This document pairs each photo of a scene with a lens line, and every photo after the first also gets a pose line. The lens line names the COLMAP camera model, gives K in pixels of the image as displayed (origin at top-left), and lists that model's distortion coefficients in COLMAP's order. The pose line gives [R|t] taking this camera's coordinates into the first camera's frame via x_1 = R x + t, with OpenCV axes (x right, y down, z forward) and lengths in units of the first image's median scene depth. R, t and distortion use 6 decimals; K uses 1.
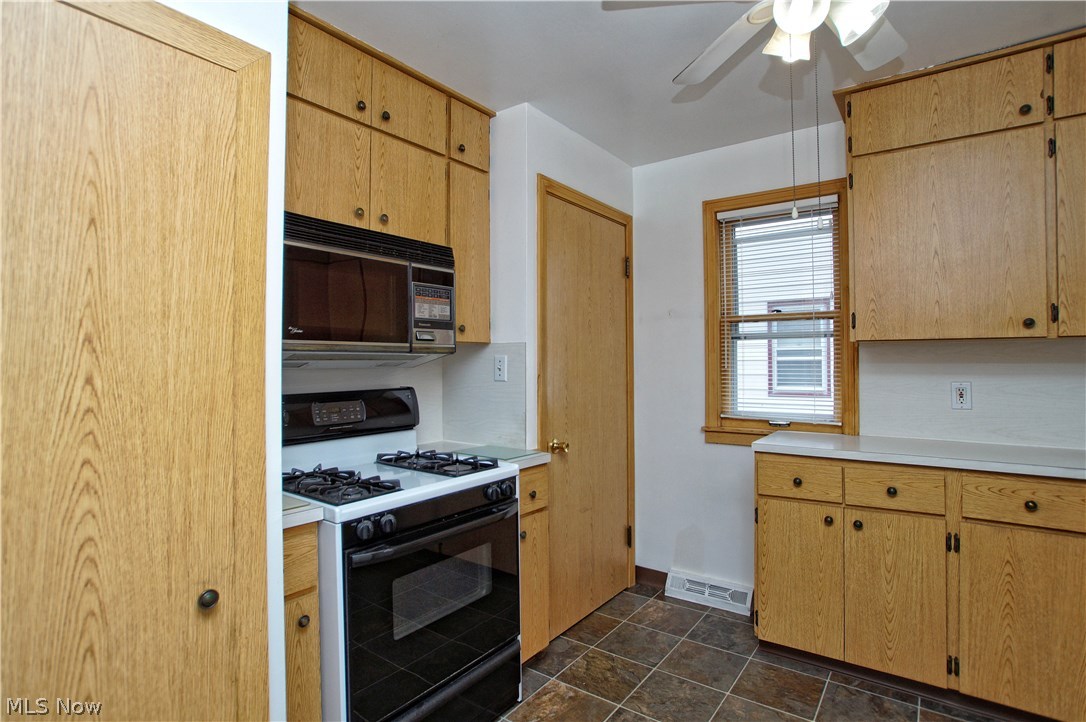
lens RADIAL K [[540.5, 0, 543.7], [0, 540.5, 362.9], [0, 0, 1]] dist [-0.030414, 0.013509]
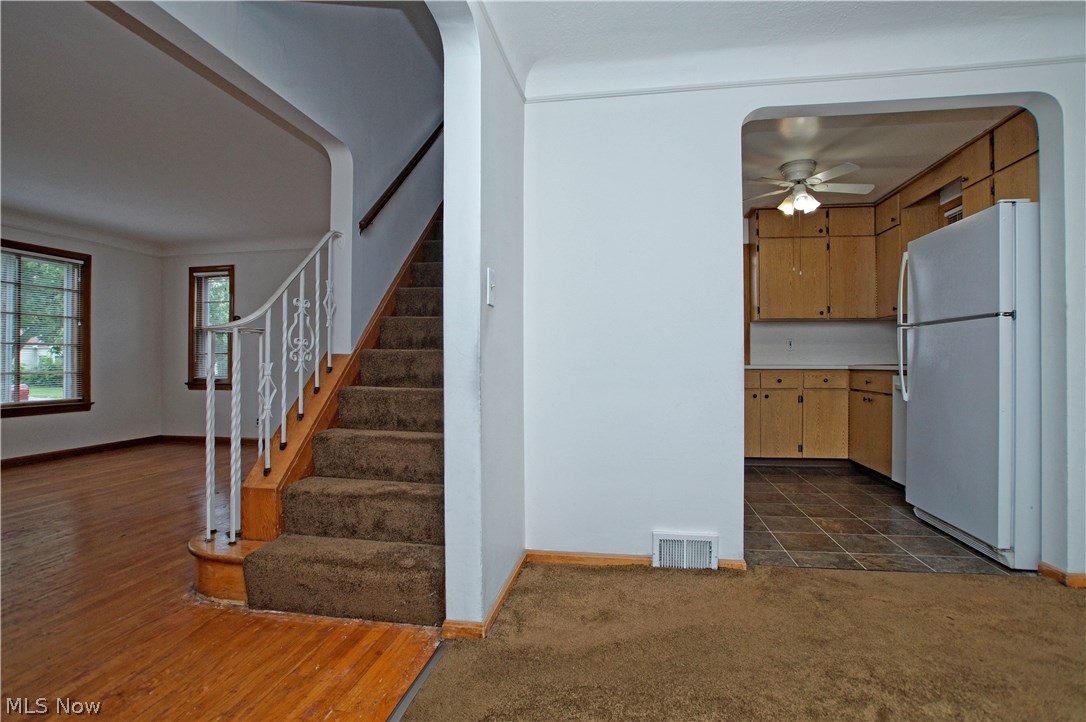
lens RADIAL K [[540.5, 0, 531.7], [0, 540.5, 355.3], [0, 0, 1]] dist [-0.030414, 0.013509]
pose [[0.899317, 0.016293, 0.436994, -1.484096], [-0.010281, 0.999817, -0.016118, 0.186596], [-0.437177, 0.010002, 0.899320, -0.723400]]
